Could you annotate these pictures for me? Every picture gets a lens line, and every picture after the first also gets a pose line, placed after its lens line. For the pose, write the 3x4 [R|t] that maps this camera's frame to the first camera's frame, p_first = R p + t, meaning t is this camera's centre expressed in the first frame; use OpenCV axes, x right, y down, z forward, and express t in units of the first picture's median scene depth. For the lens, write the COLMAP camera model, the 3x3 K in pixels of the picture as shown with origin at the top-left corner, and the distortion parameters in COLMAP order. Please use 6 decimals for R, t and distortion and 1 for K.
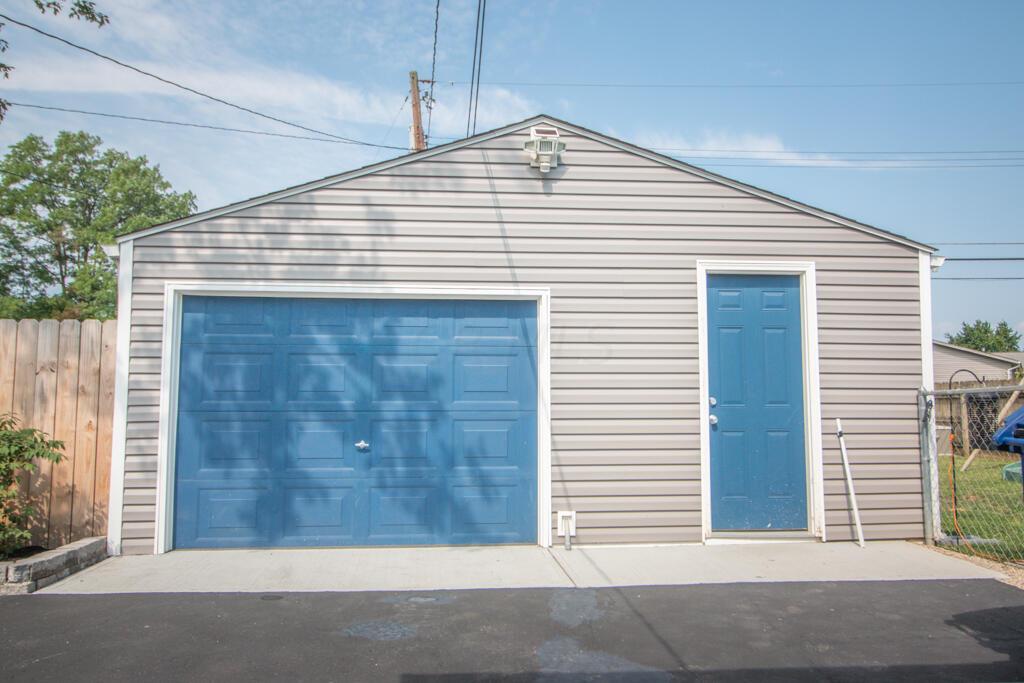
lens RADIAL K [[805.5, 0, 520.7], [0, 805.5, 338.0], [0, 0, 1]] dist [0.007604, -0.003946]
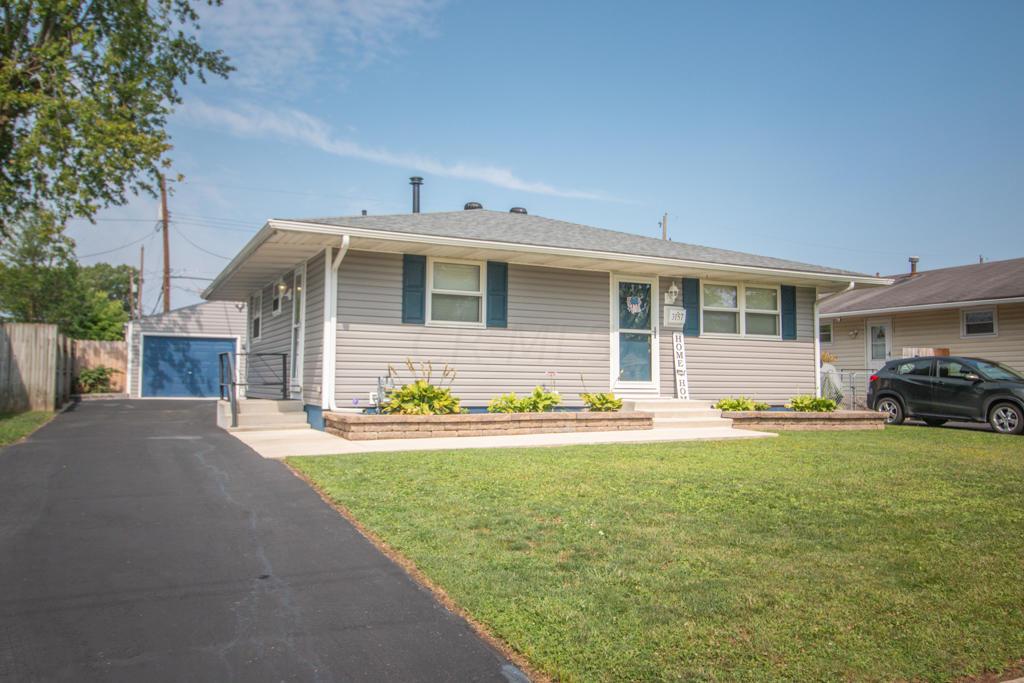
lens RADIAL K [[805.5, 0, 512.7], [0, 805.5, 332.9], [0, 0, 1]] dist [0.007604, -0.003946]
pose [[0.934751, 0.031056, 0.353944, -0.118650], [-0.041219, 0.998925, 0.021210, -0.221056], [-0.352905, -0.034415, 0.935026, -3.335129]]
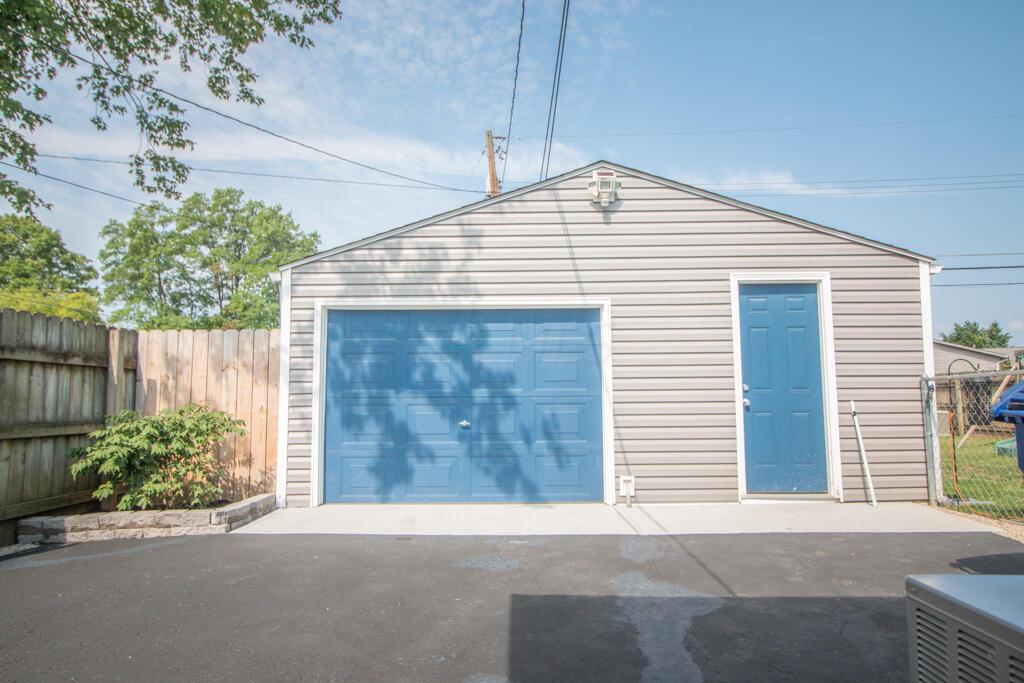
lens RADIAL K [[653.4, 0, 512.8], [0, 653.4, 338.2], [0, 0, 1]] dist [0.004857, -0.009607]
pose [[0.995539, -0.015121, -0.093133, -0.021253], [0.014401, 0.999861, -0.008401, 0.006860], [0.093247, 0.007022, 0.995618, -0.026726]]
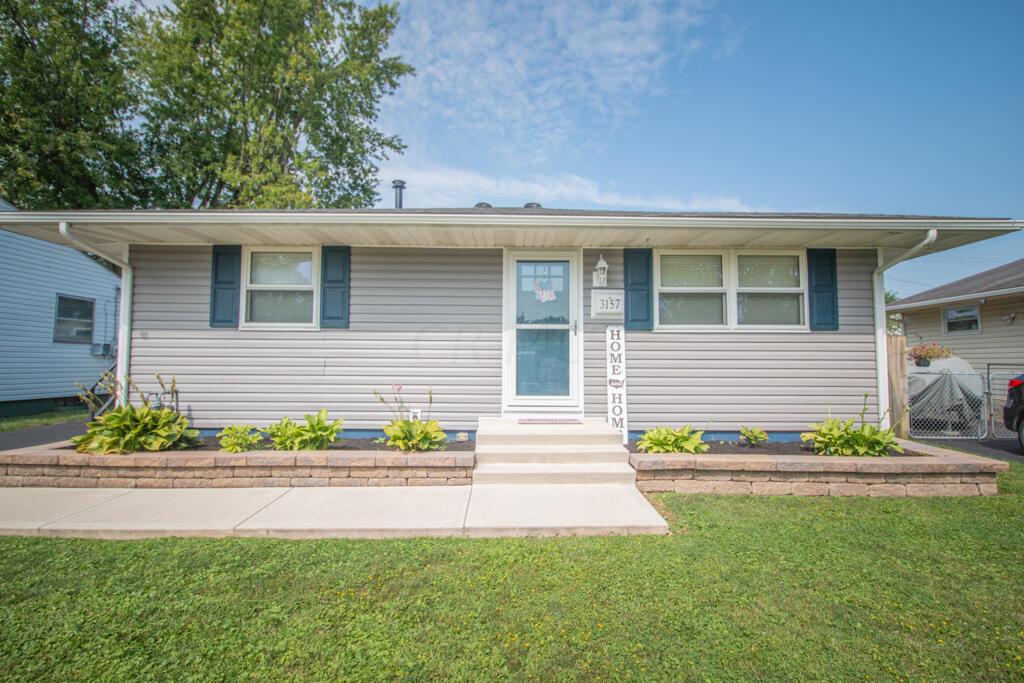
lens RADIAL K [[519.2, 0, 516.2], [0, 519.2, 332.9], [0, 0, 1]] dist [0.004310, -0.009647]
pose [[0.996330, -0.000467, -0.085595, 1.073395], [0.003268, 0.999464, 0.032587, -0.213650], [0.085534, -0.032748, 0.995797, -2.371860]]
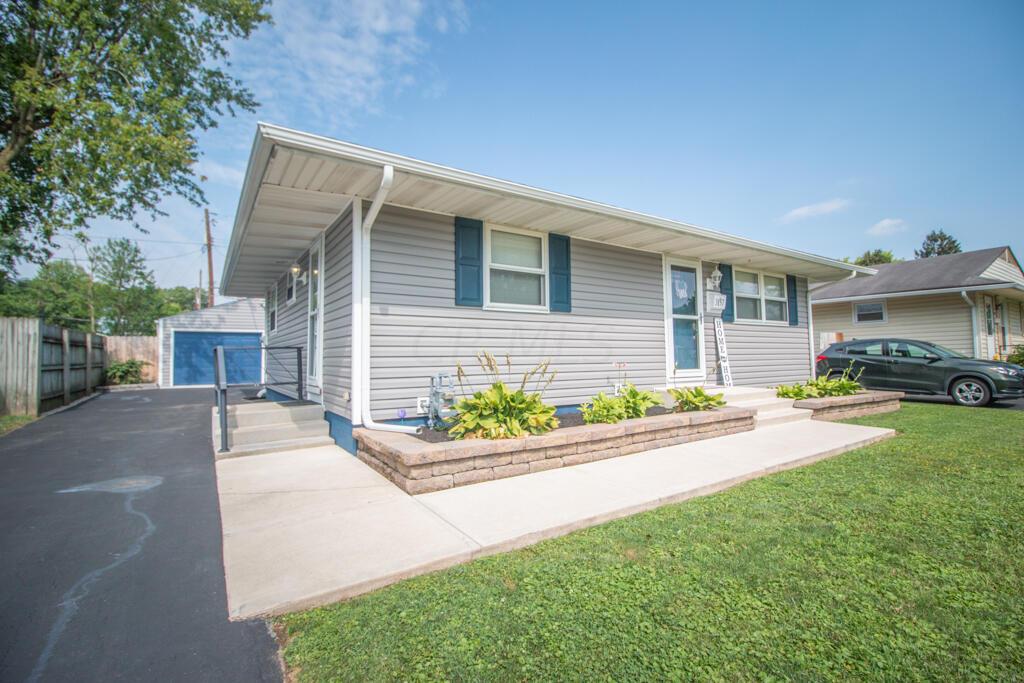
lens RADIAL K [[473.4, 0, 516.4], [0, 473.4, 334.7], [0, 0, 1]] dist [-0.007657, -0.009410]
pose [[0.876967, 0.014529, 0.480331, 0.000372], [-0.031628, 0.999121, 0.027523, -0.163551], [-0.479509, -0.039328, 0.876655, -2.207200]]
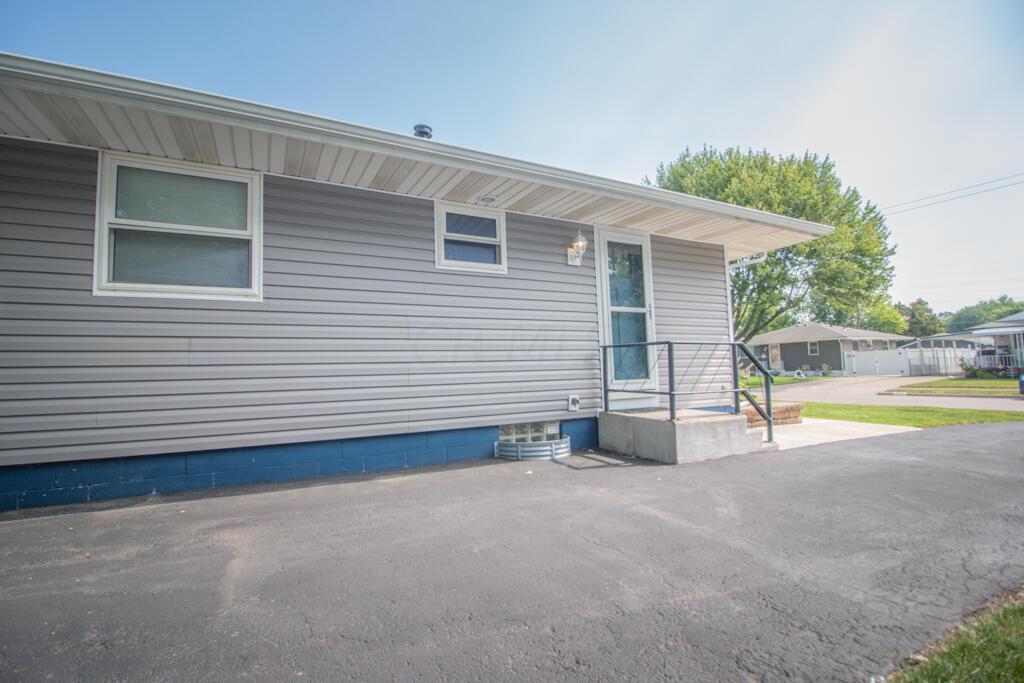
lens RADIAL K [[473.4, 0, 509.5], [0, 473.4, 337.5], [0, 0, 1]] dist [-0.007657, -0.009410]
pose [[-0.388939, 0.076660, 0.918069, -0.698322], [-0.060603, 0.992244, -0.108528, 0.011596], [-0.919268, -0.097848, -0.381276, -0.420861]]
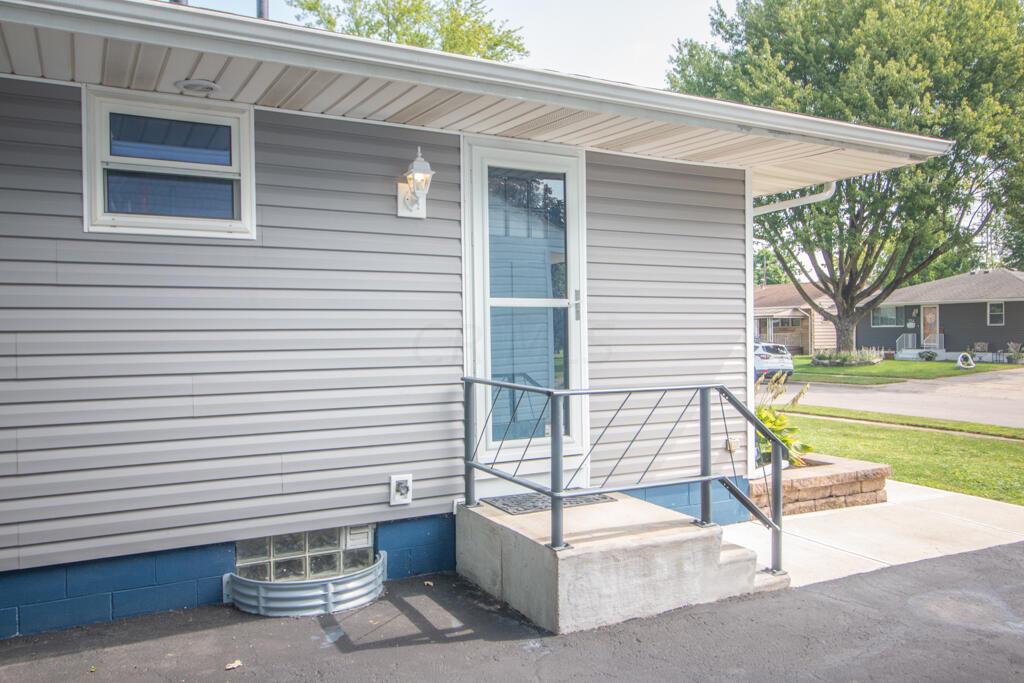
lens RADIAL K [[805.5, 0, 515.8], [0, 805.5, 343.1], [0, 0, 1]] dist [0.007604, -0.003946]
pose [[-0.409037, -0.008621, 0.912477, -0.673875], [-0.078076, 0.996619, -0.025583, -0.102481], [-0.909172, -0.081706, -0.408327, -0.658557]]
